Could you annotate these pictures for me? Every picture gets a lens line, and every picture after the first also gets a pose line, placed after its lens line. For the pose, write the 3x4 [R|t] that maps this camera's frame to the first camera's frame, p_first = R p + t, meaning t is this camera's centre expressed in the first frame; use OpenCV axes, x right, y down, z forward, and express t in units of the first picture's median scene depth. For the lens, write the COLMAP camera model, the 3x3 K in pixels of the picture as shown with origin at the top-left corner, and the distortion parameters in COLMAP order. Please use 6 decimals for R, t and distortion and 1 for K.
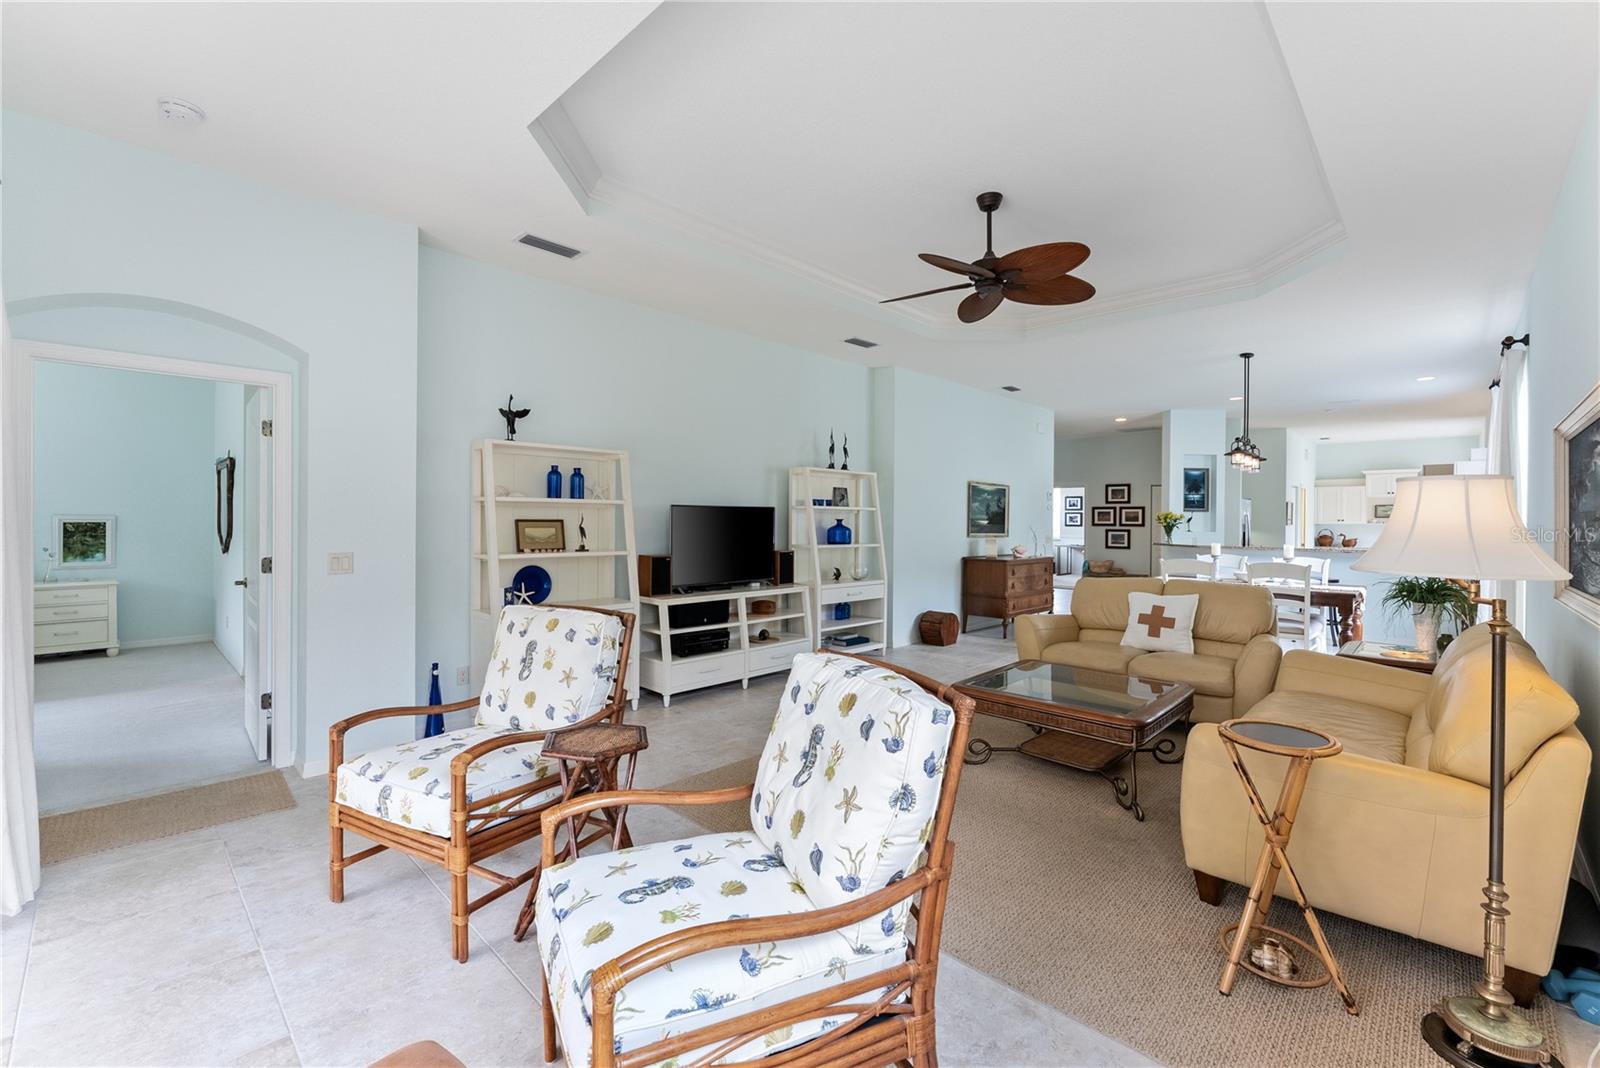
lens RADIAL K [[672.2, 0, 800.1], [0, 672.2, 519.9], [0, 0, 1]] dist [-0.001152, -0.000050]
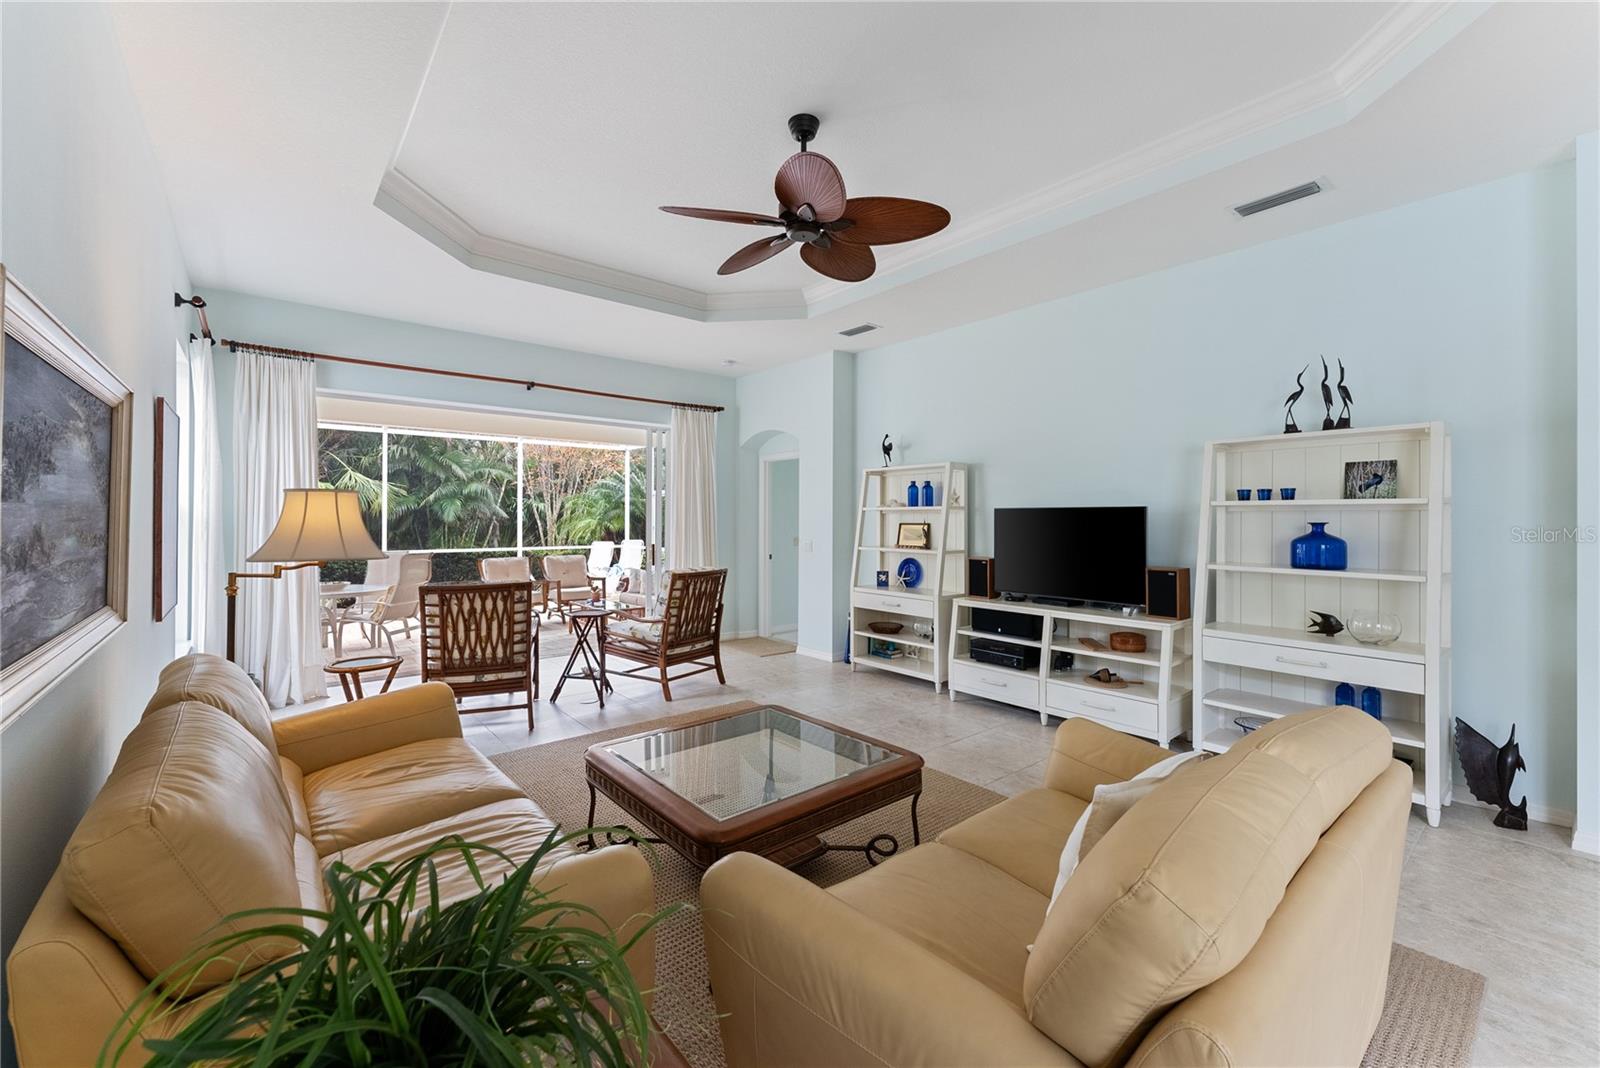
lens RADIAL K [[649.4, 0, 801.7], [0, 649.4, 513.4], [0, 0, 1]] dist [-0.000622, 0.000086]
pose [[-0.104676, -0.019575, -0.994314, 0.641459], [-0.006054, 0.999800, -0.019046, 0.004084], [0.994488, 0.004026, -0.104774, 0.660002]]
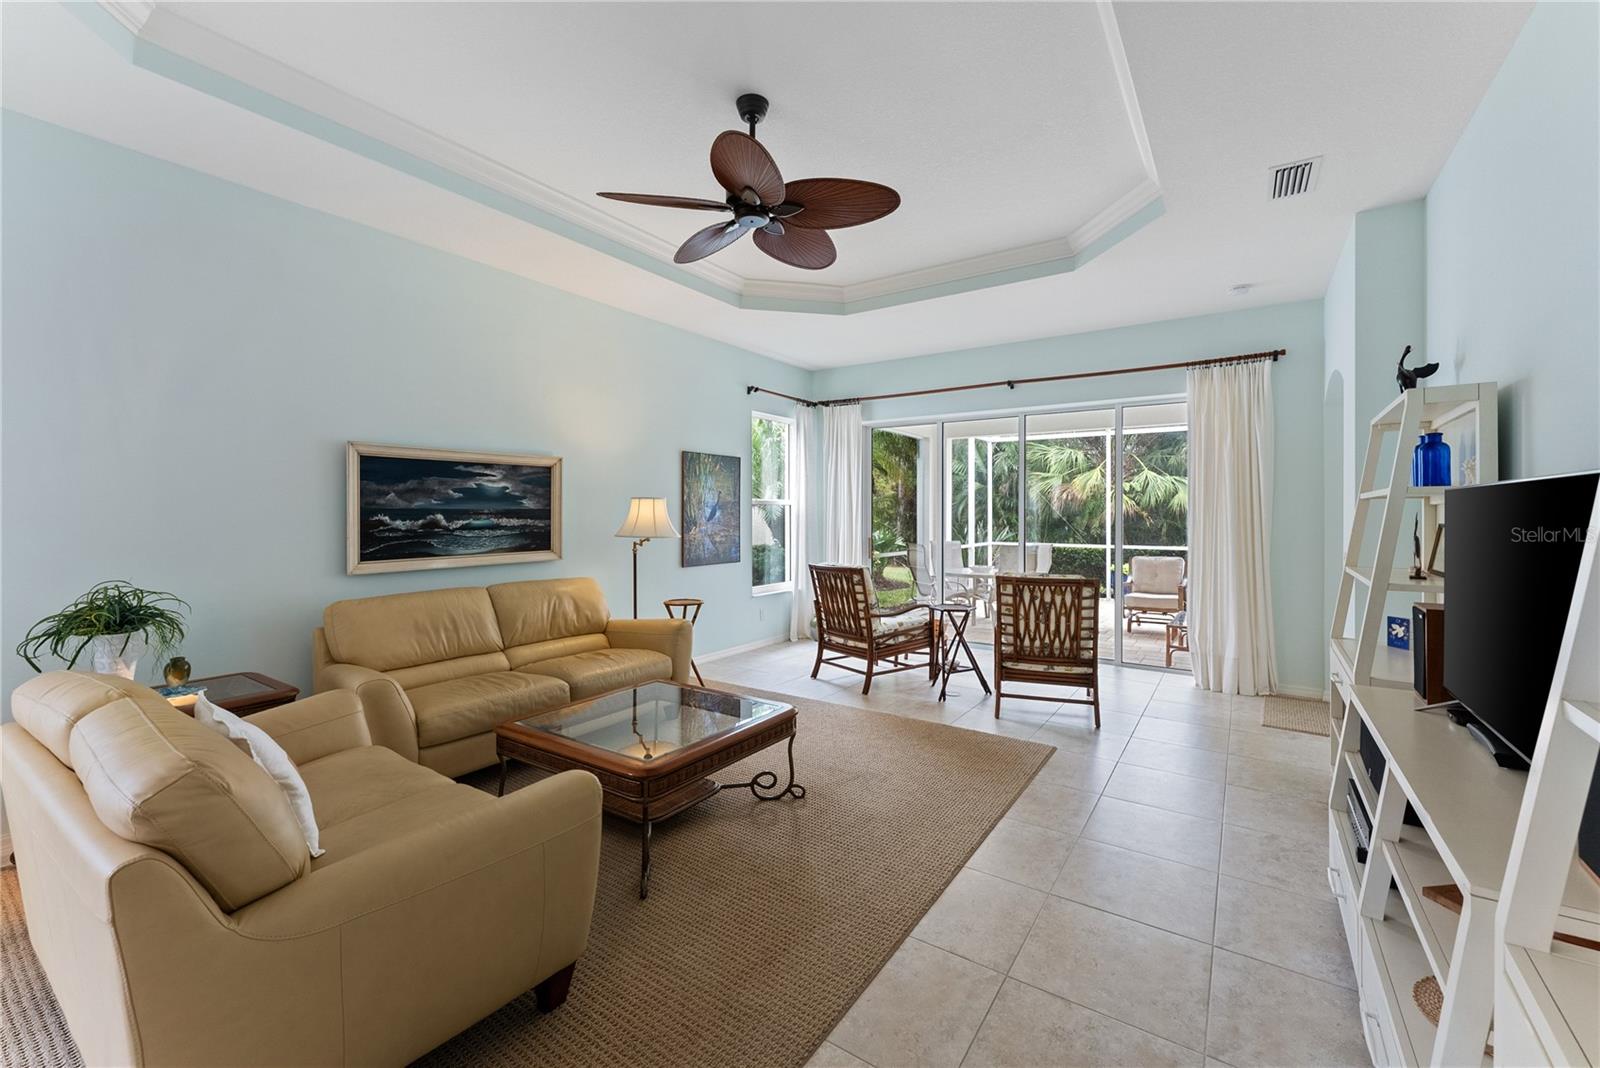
lens RADIAL K [[649.4, 0, 801.7], [0, 649.4, 513.4], [0, 0, 1]] dist [-0.000622, 0.000086]
pose [[-0.985532, -0.013810, -0.168925, 0.210643], [-0.014151, 0.999900, 0.000811, -0.002093], [0.168897, 0.003190, -0.985629, 1.070422]]
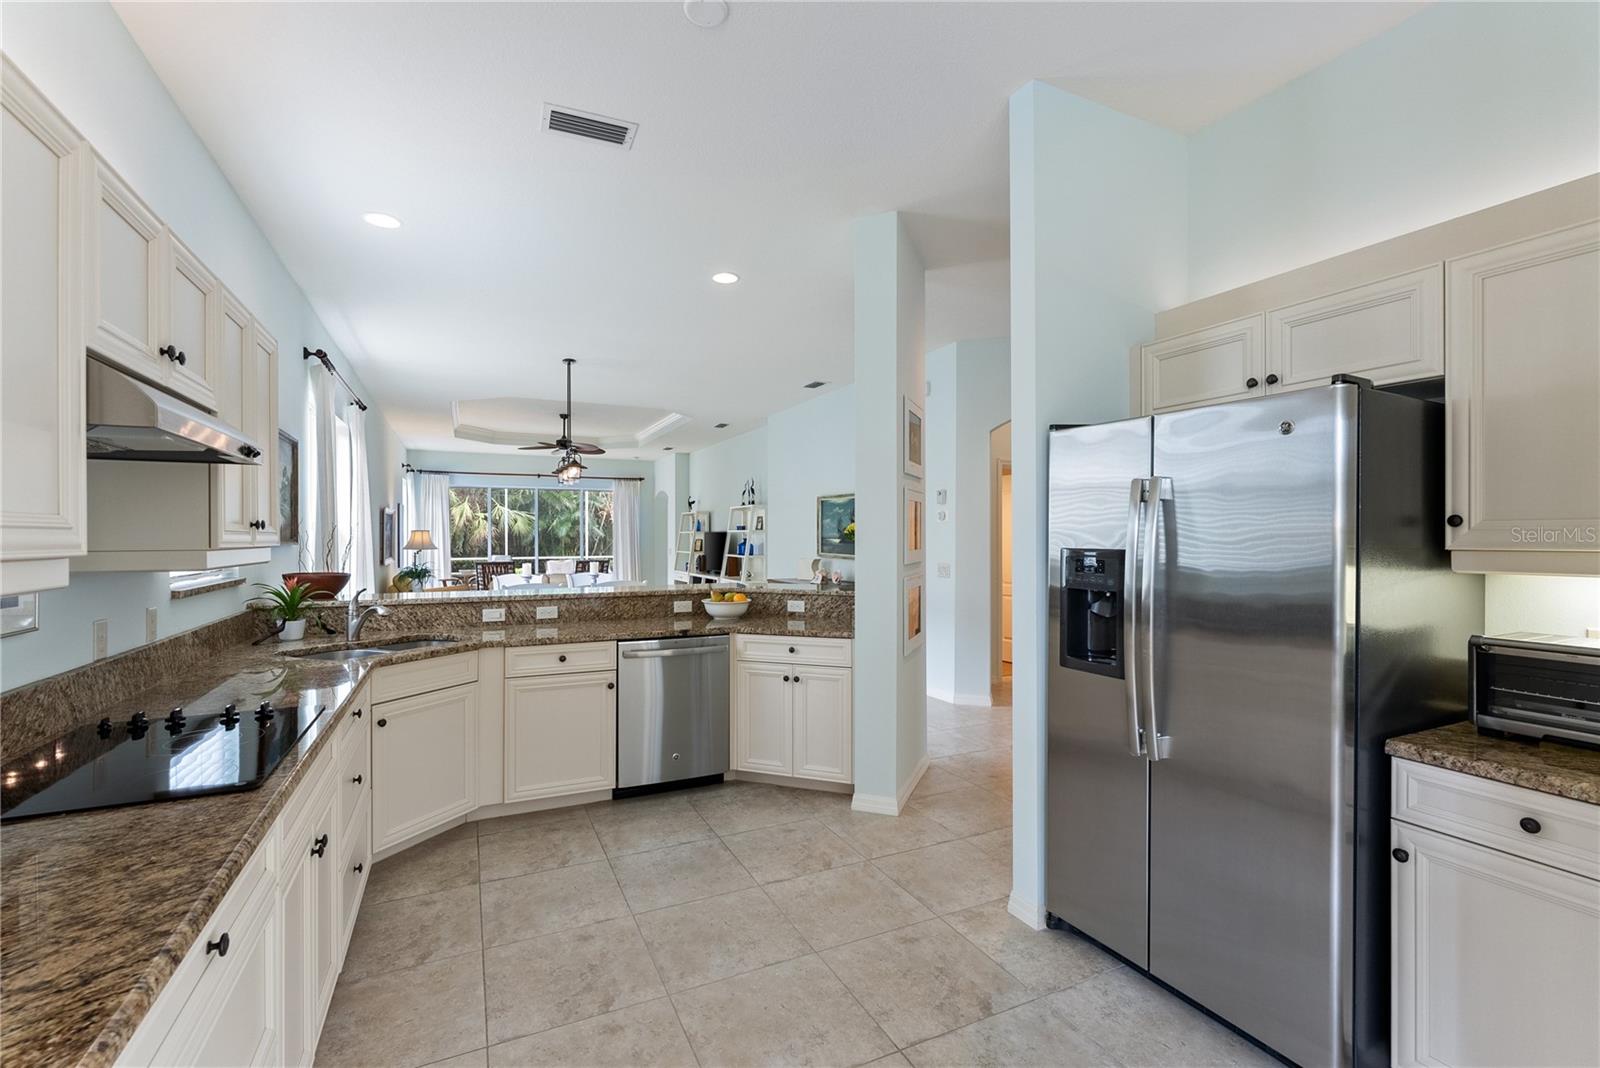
lens RADIAL K [[703.9, 0, 805.7], [0, 703.9, 536.0], [0, 0, 1]] dist [-0.001950, -0.000361]
pose [[-0.343474, -0.012474, -0.939079, 1.534692], [-0.005556, 0.999921, -0.011250, 0.010784], [0.939146, 0.001353, -0.343516, 1.718273]]
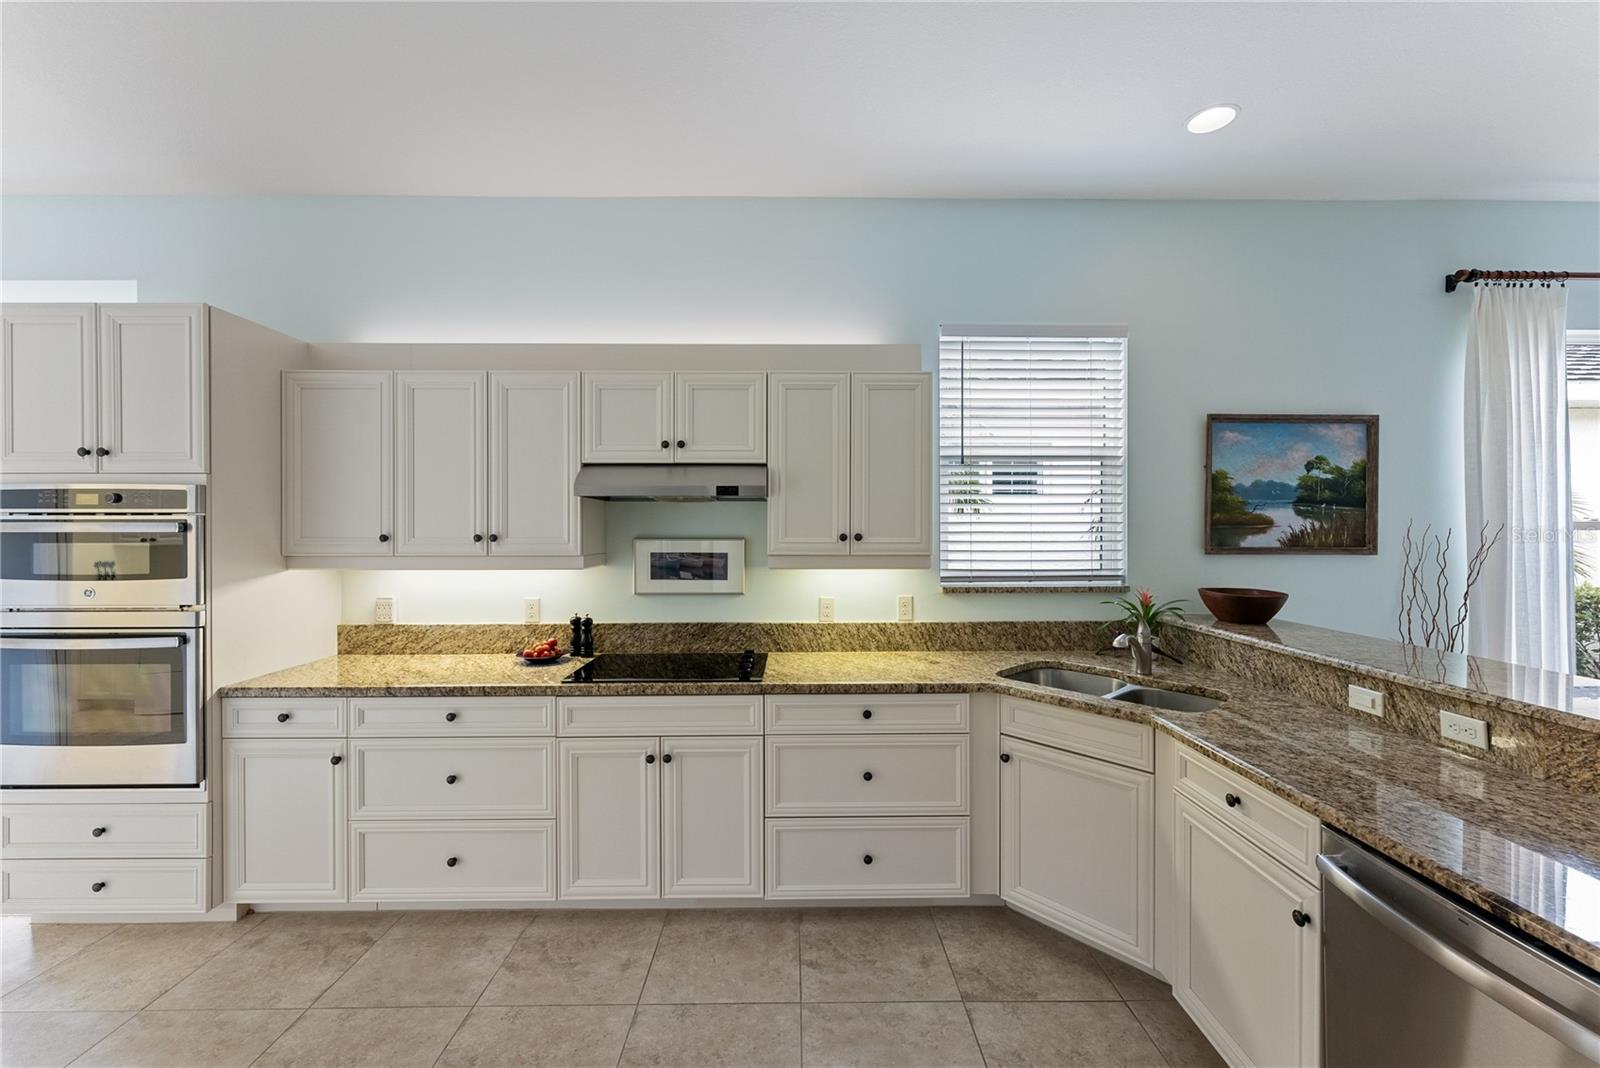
lens RADIAL K [[645.0, 0, 800.0], [0, 645.0, 534.0], [0, 0, 1]] dist [0.001689, 0.000311]
pose [[-0.703380, -0.016199, 0.710630, 1.014253], [-0.006124, 0.999841, 0.016730, -0.006579], [-0.710788, 0.007415, -0.703367, 1.648130]]
